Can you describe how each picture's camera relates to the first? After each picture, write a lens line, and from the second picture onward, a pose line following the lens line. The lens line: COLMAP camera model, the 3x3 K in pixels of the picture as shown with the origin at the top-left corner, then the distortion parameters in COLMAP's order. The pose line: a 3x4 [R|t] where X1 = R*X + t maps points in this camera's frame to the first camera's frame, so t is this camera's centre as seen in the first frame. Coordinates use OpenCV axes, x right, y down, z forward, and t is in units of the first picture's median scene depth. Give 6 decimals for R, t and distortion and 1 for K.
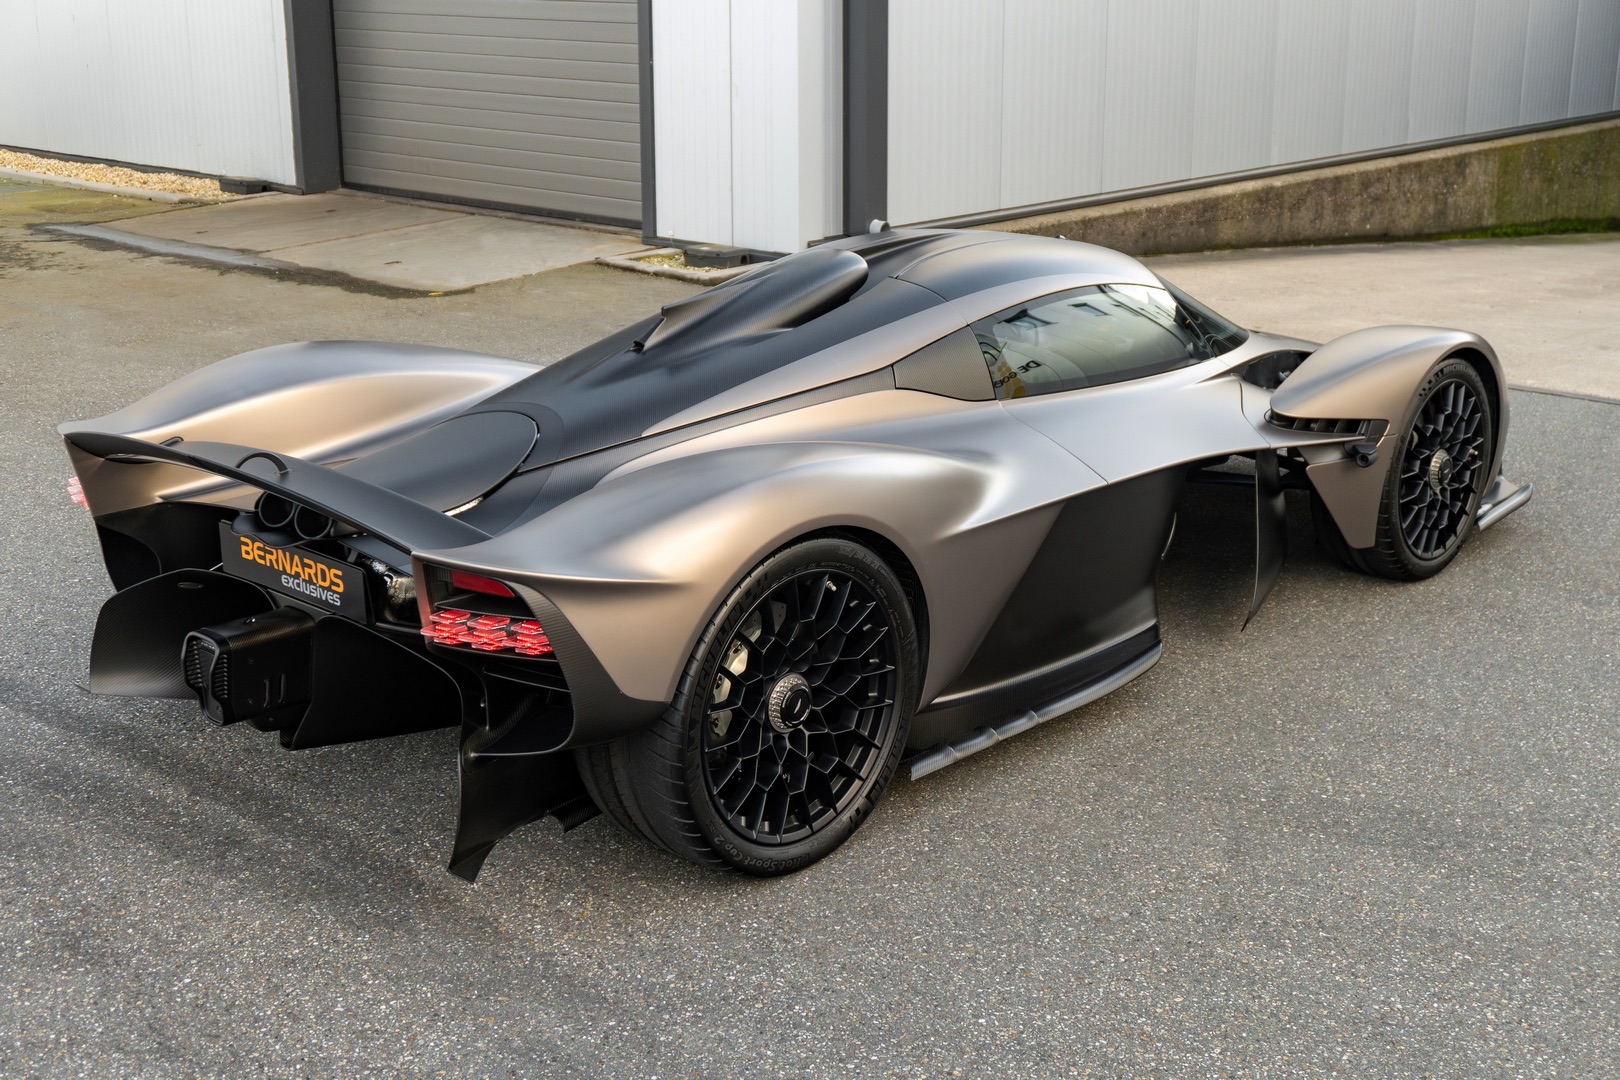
lens RADIAL K [[1996.2, 0, 810.0], [0, 1996.2, 540.0], [0, 0, 1]] dist [-0.017854, 0.011596]
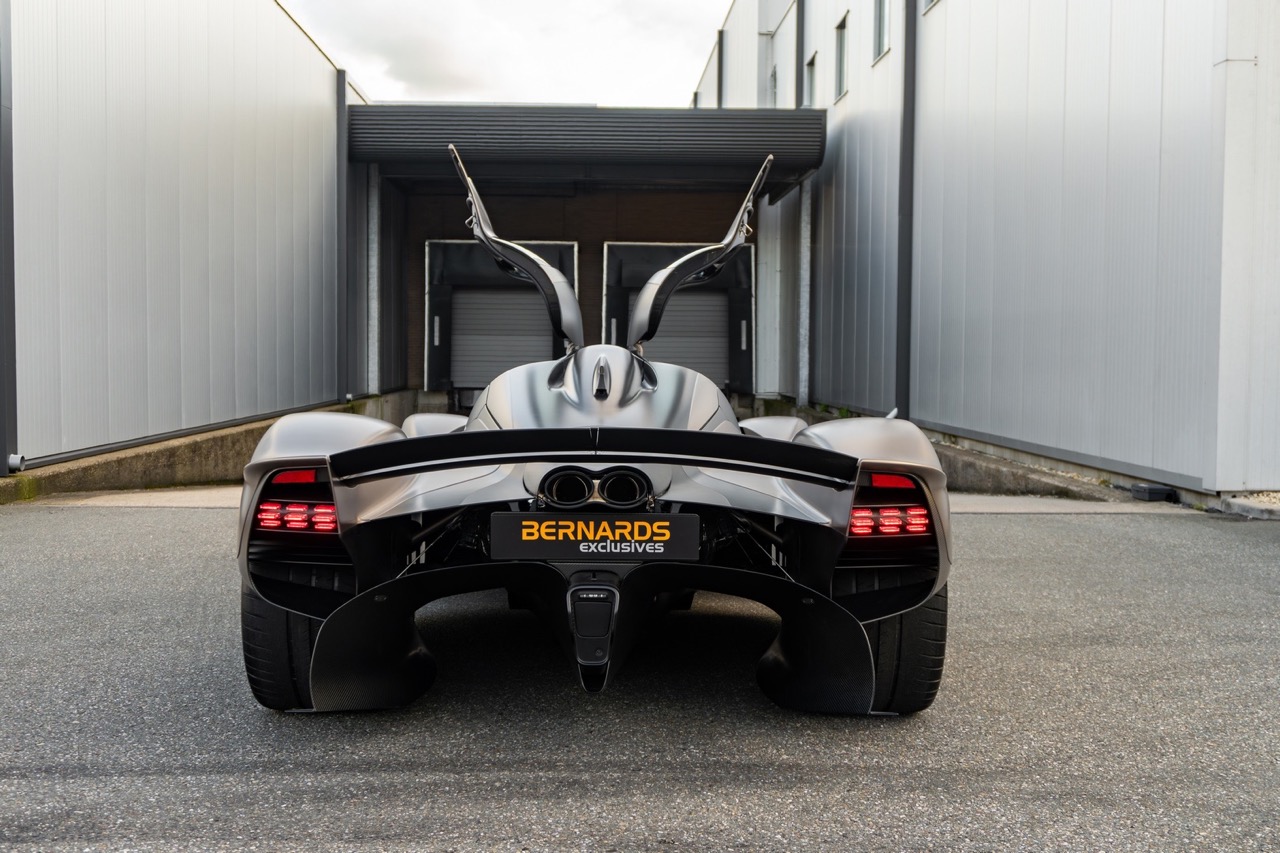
lens RADIAL K [[1435.7, 0, 640.0], [0, 1435.7, 426.5], [0, 0, 1]] dist [0.000153, -0.034324]
pose [[0.716520, -0.027061, 0.697041, -0.833001], [0.189615, 0.969178, -0.157288, 0.091307], [-0.671301, 0.244870, 0.699567, 0.352537]]
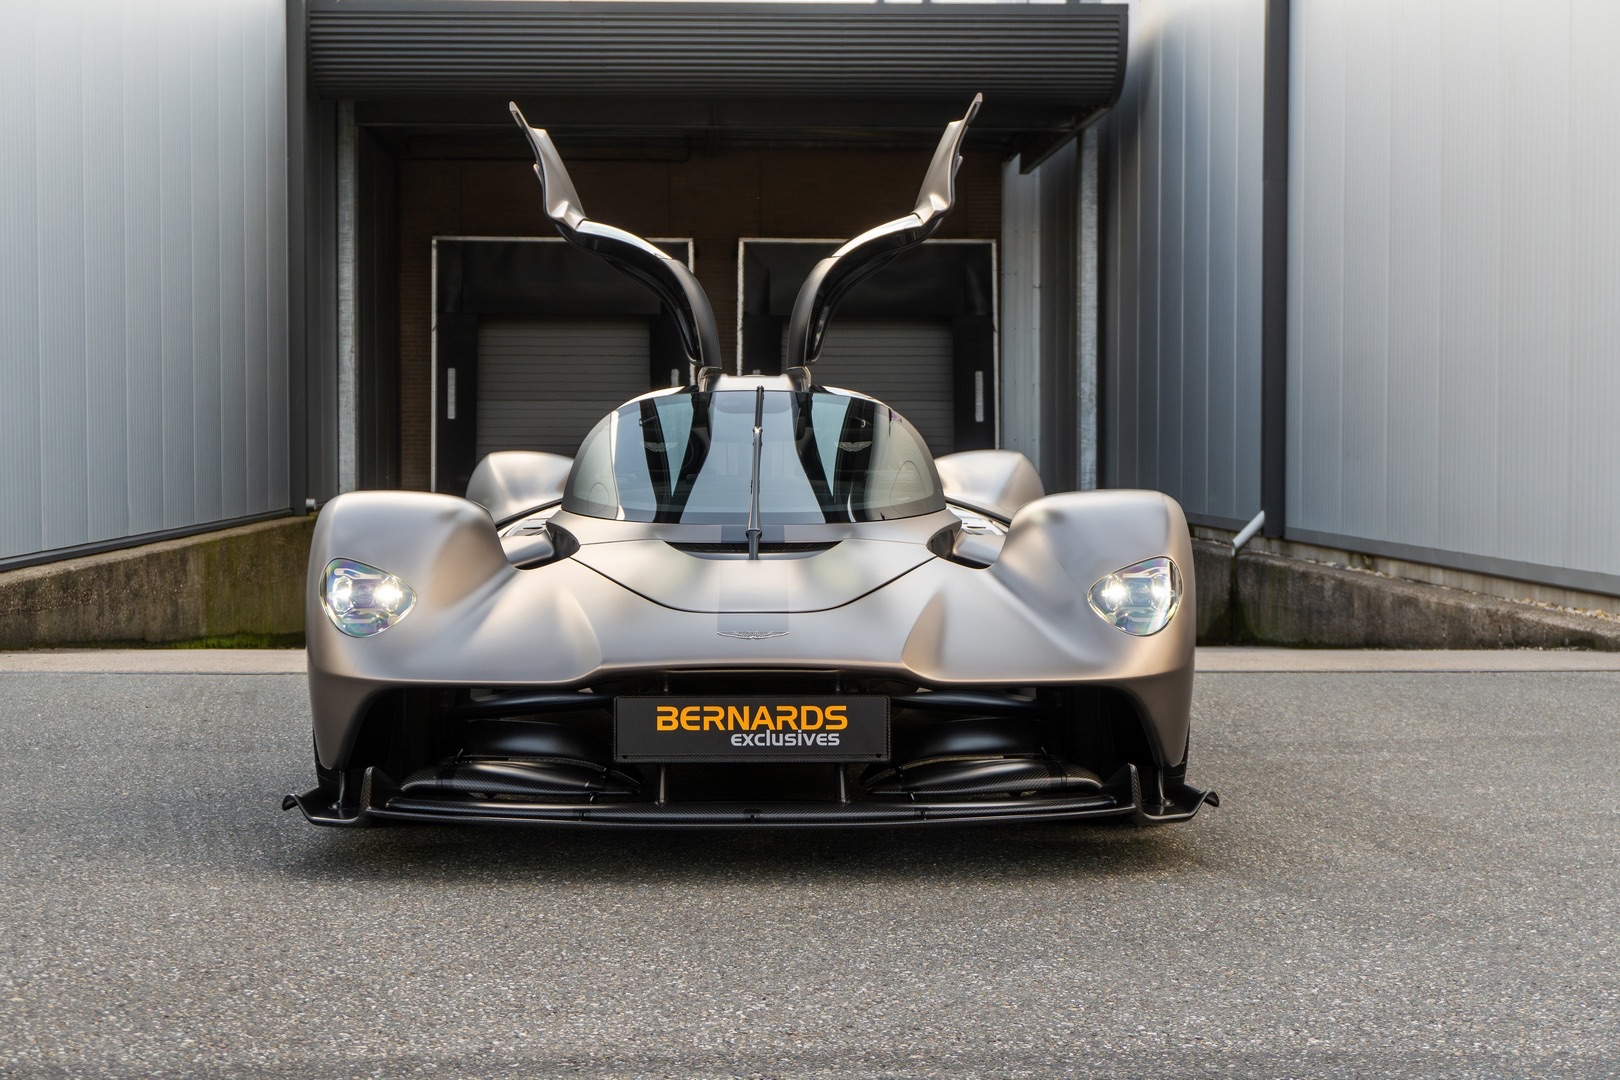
lens RADIAL K [[2454.5, 0, 810.0], [0, 2454.5, 540.0], [0, 0, 1]] dist [0.011161, -0.059668]
pose [[0.705358, -0.024957, 0.708412, -0.873382], [0.200205, 0.965706, -0.165320, 0.105534], [-0.679992, 0.258437, 0.686164, 0.455671]]
